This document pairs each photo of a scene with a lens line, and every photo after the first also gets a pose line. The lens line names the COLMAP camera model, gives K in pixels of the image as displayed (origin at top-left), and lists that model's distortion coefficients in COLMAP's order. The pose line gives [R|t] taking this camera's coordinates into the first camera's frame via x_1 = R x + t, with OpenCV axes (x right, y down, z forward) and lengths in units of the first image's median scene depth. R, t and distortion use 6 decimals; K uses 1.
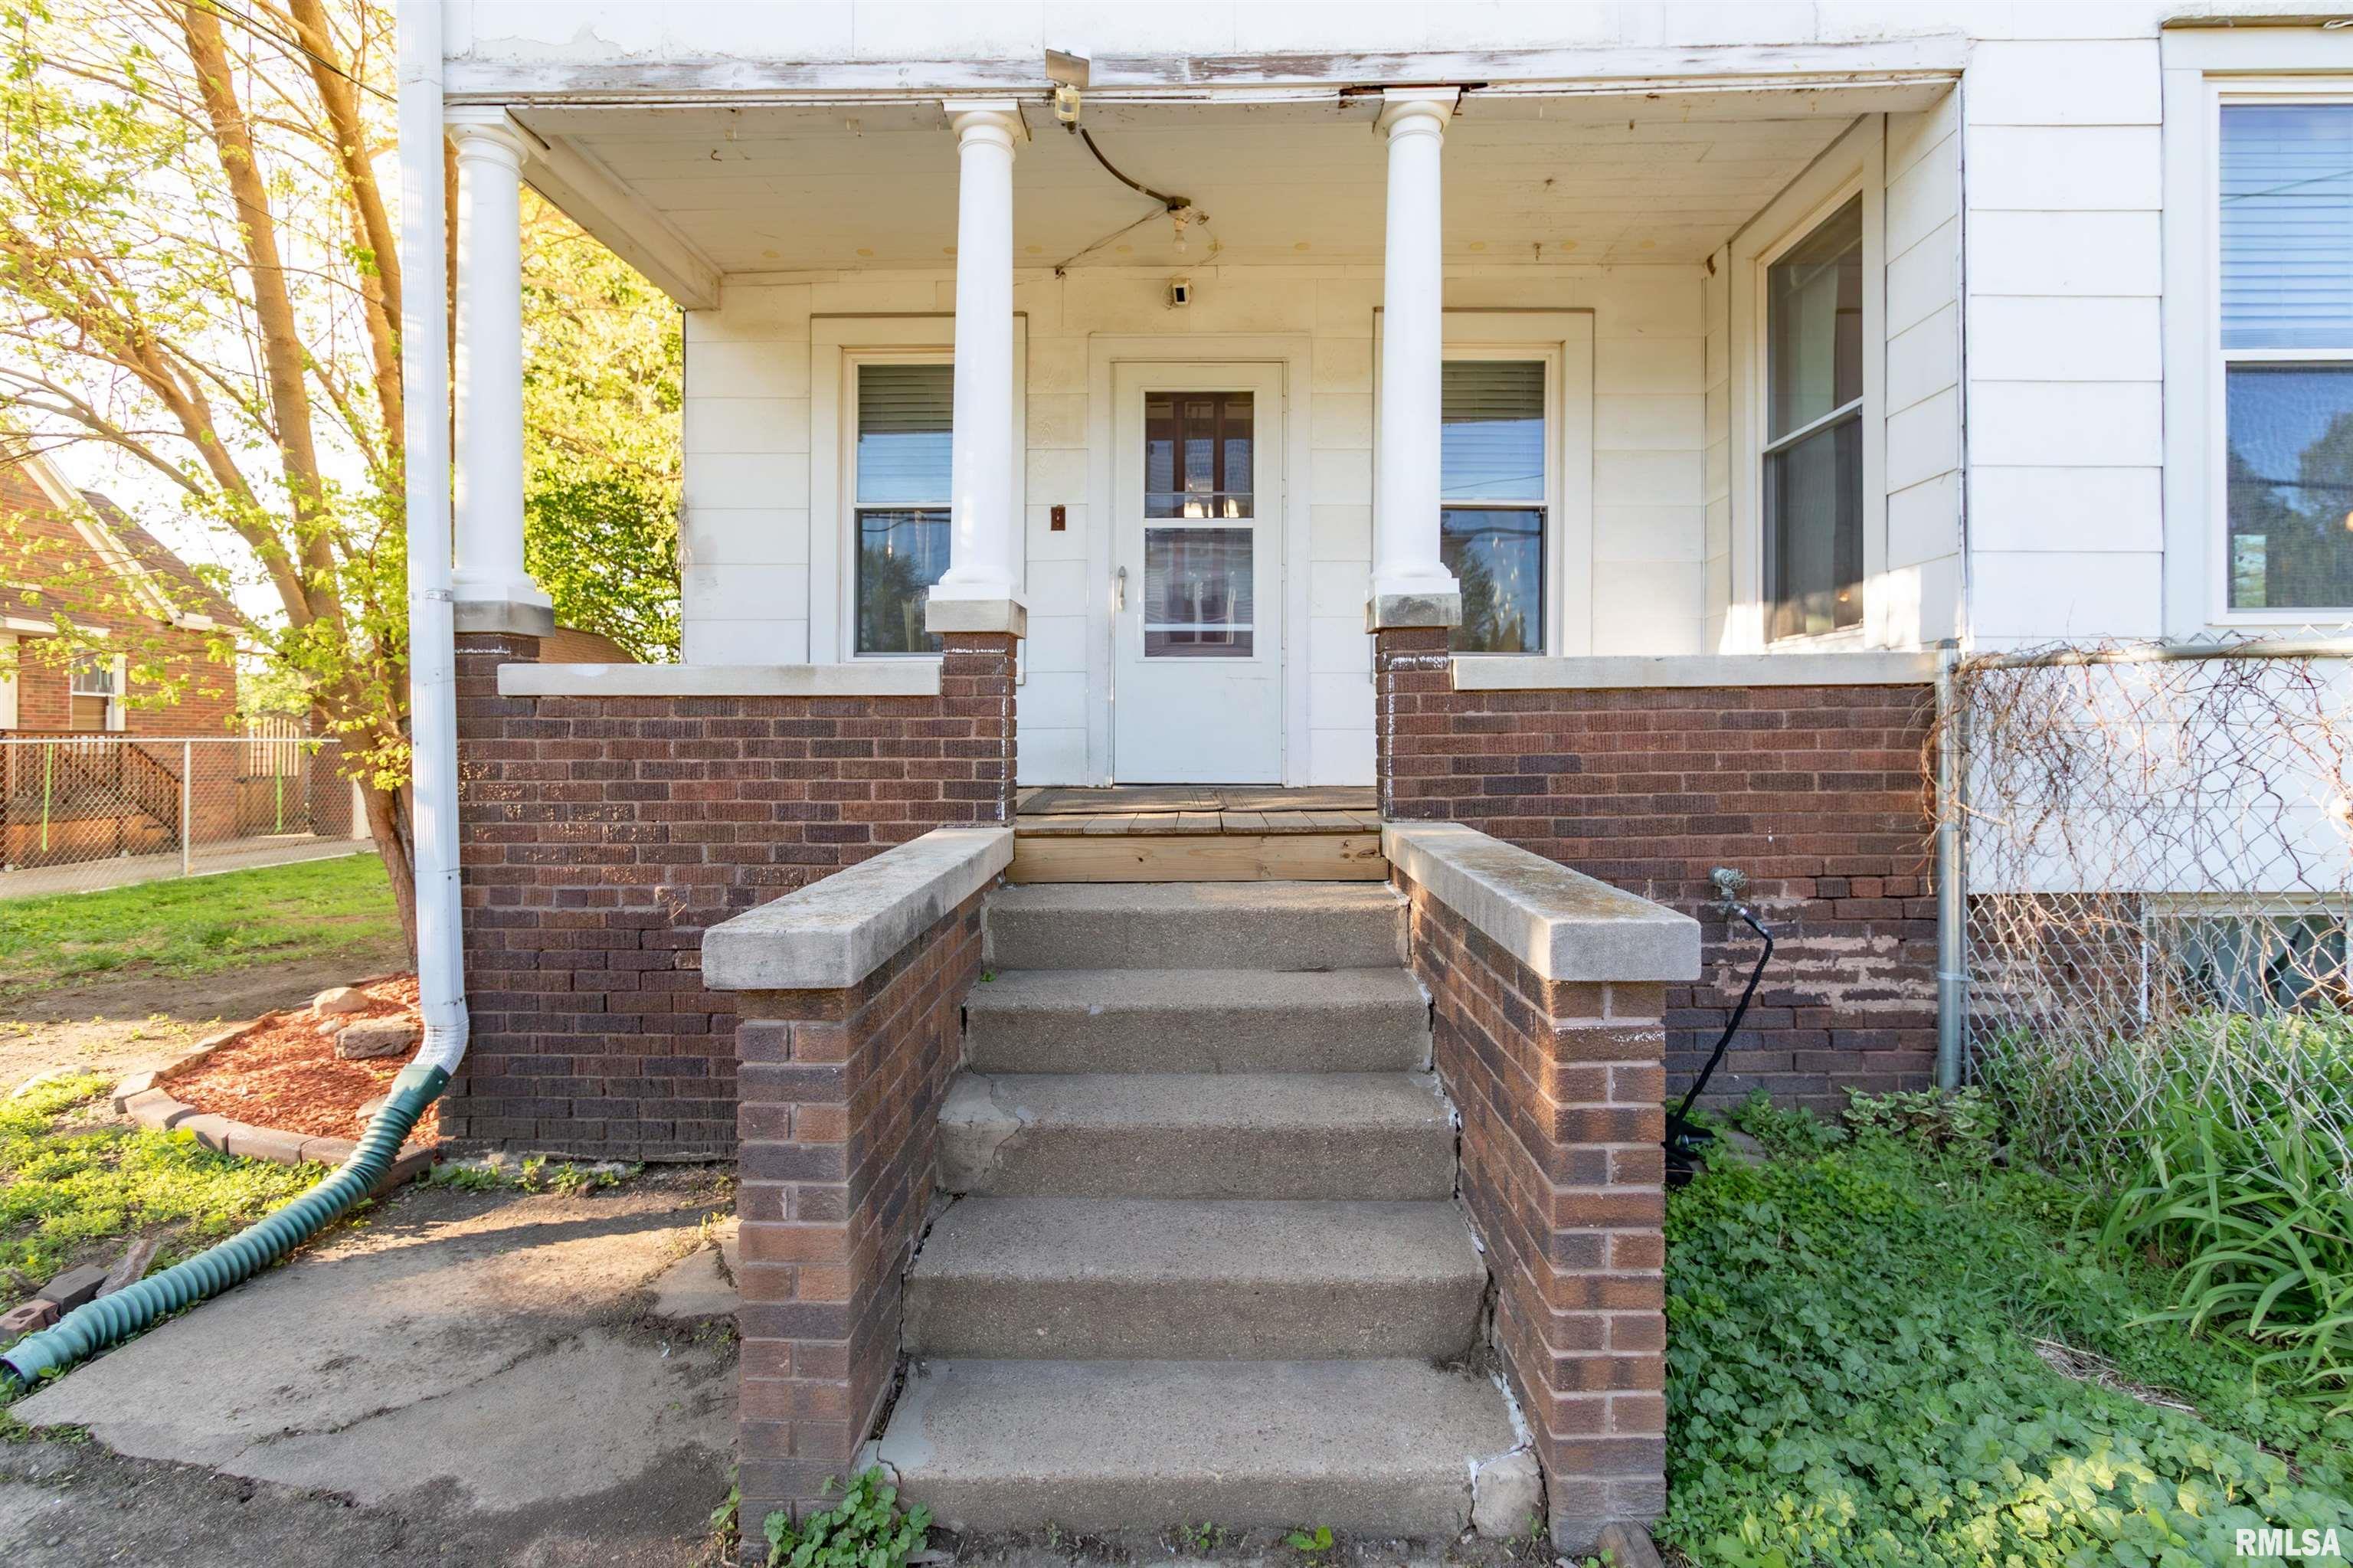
lens RADIAL K [[1066.4, 0, 1180.3], [0, 1066.4, 771.0], [0, 0, 1]] dist [-0.000261, 0.000049]
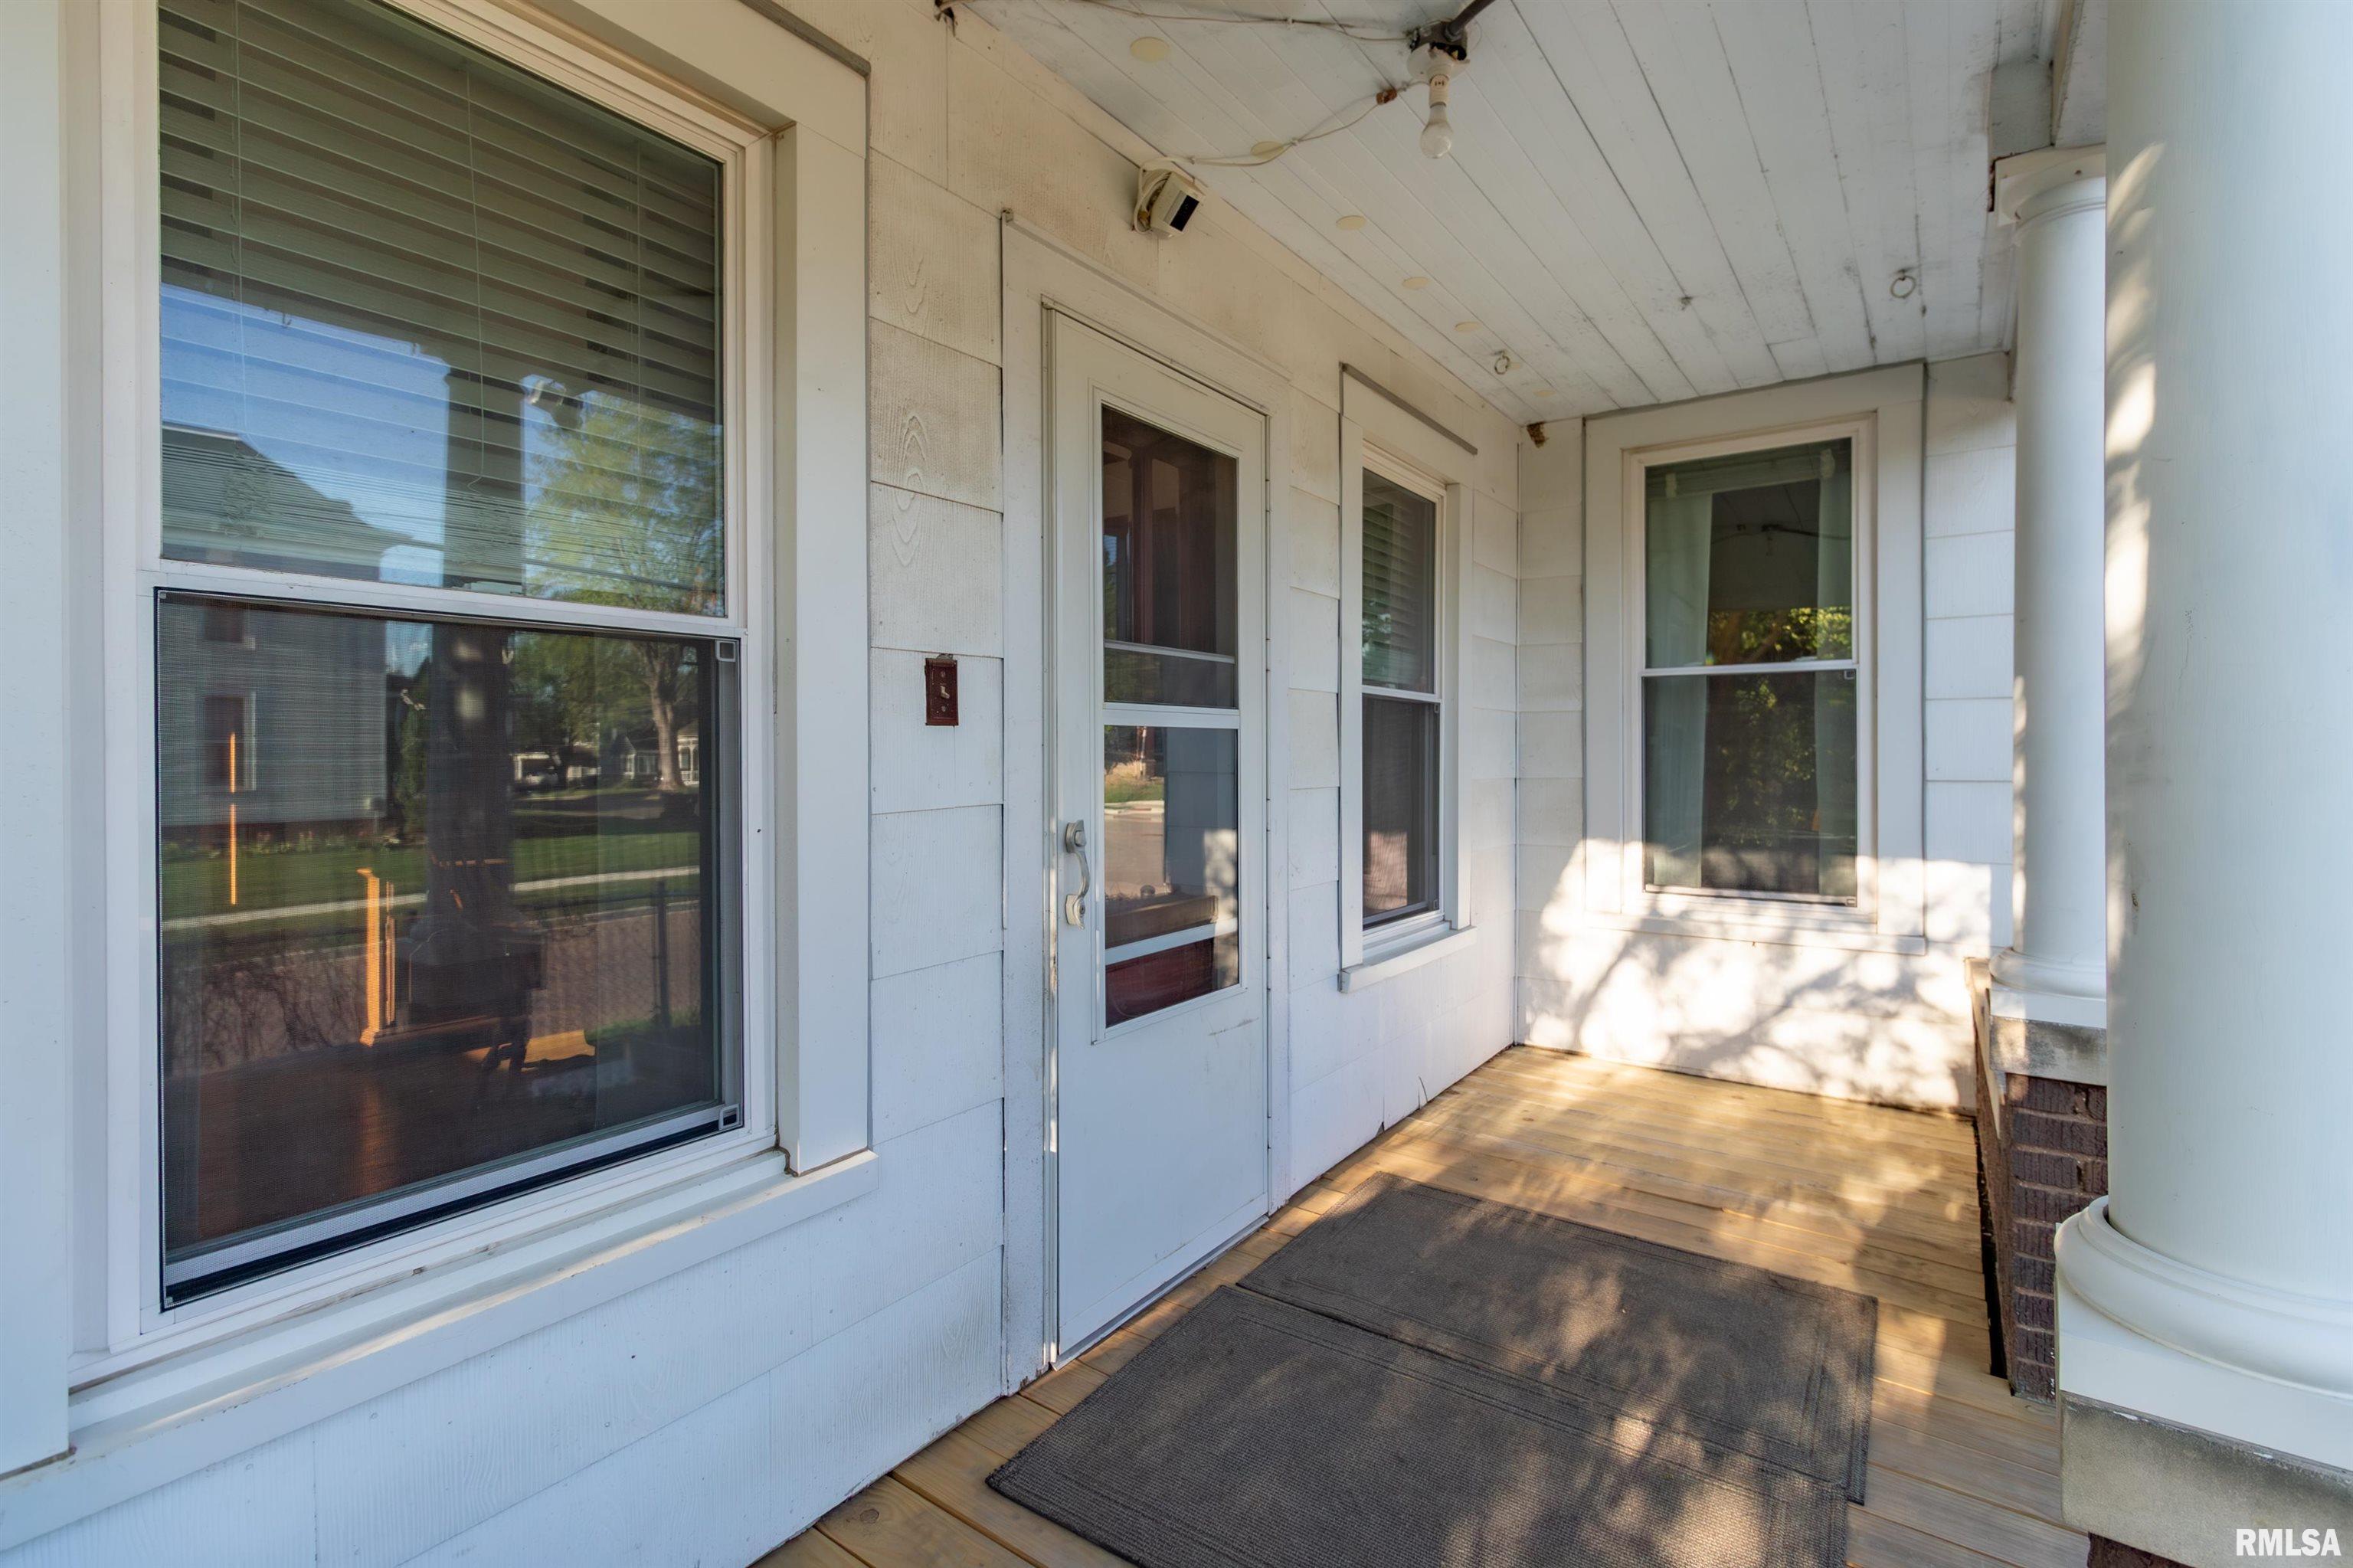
lens RADIAL K [[1066.4, 0, 1180.3], [0, 1066.4, 771.0], [0, 0, 1]] dist [-0.000261, 0.000049]
pose [[0.577040, -0.017379, 0.816531, -0.361701], [0.024060, 0.999701, 0.004275, -0.210469], [-0.816361, 0.017179, 0.577286, 0.730436]]
